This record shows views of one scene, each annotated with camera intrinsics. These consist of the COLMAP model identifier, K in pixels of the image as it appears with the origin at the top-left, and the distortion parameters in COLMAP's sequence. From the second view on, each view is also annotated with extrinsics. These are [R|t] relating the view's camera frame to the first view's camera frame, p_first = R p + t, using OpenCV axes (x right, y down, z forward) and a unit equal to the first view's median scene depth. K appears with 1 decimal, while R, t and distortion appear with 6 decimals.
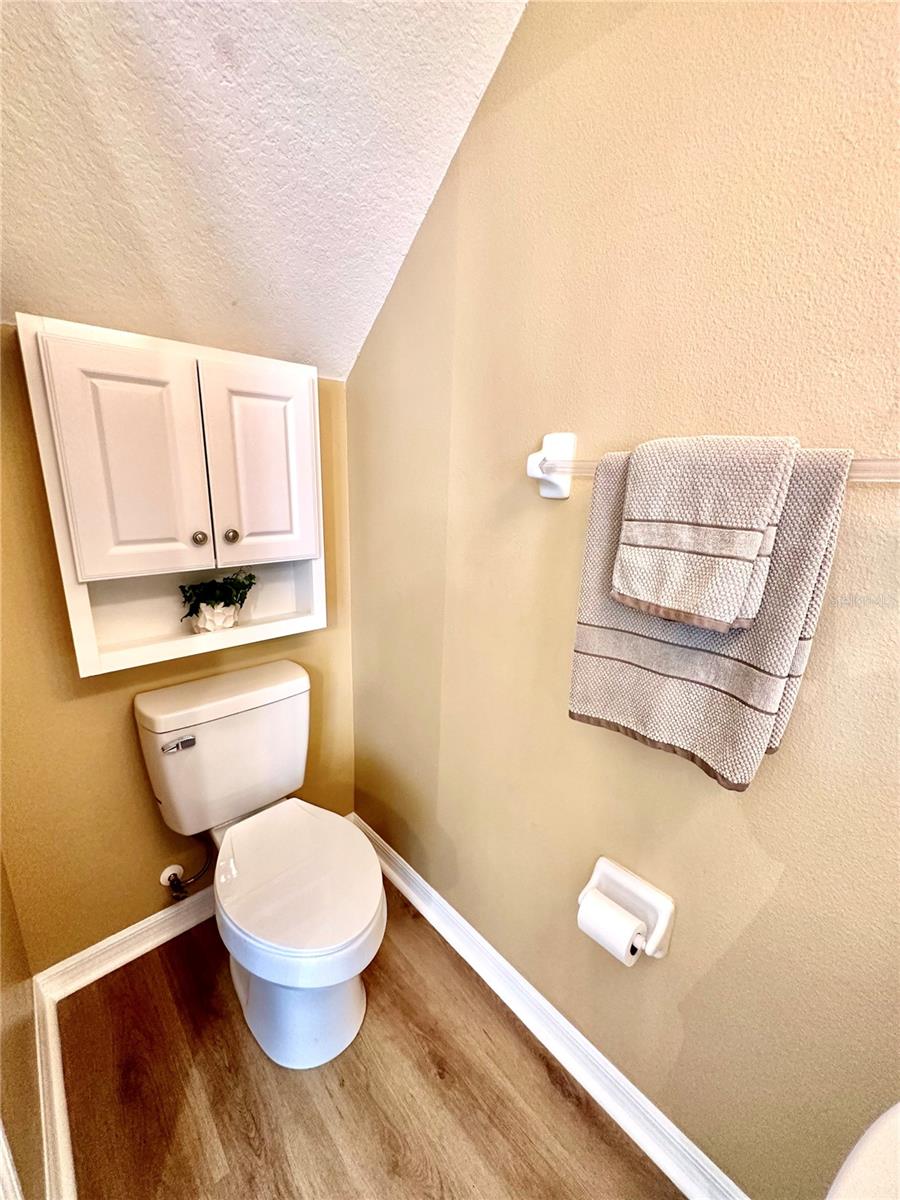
lens RADIAL K [[480.1, 0, 448.6], [0, 480.1, 599.7], [0, 0, 1]] dist [-0.001053, 0.000885]
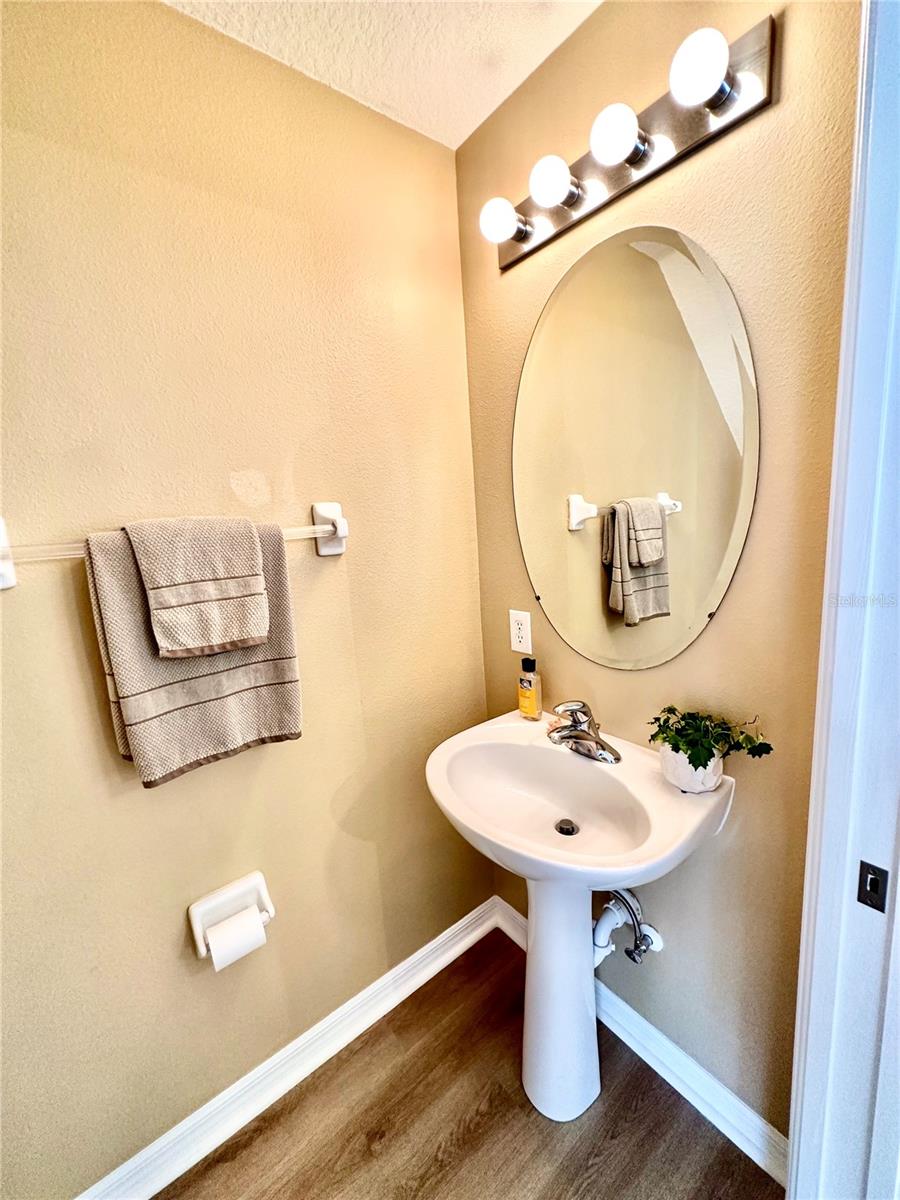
lens RADIAL K [[480.1, 0, 448.4], [0, 480.1, 598.0], [0, 0, 1]] dist [-0.001053, 0.000885]
pose [[0.087156, -0.205520, 0.974764, -0.705009], [0.317005, 0.933346, 0.168443, -0.117477], [-0.944411, 0.294325, 0.146498, 0.173463]]
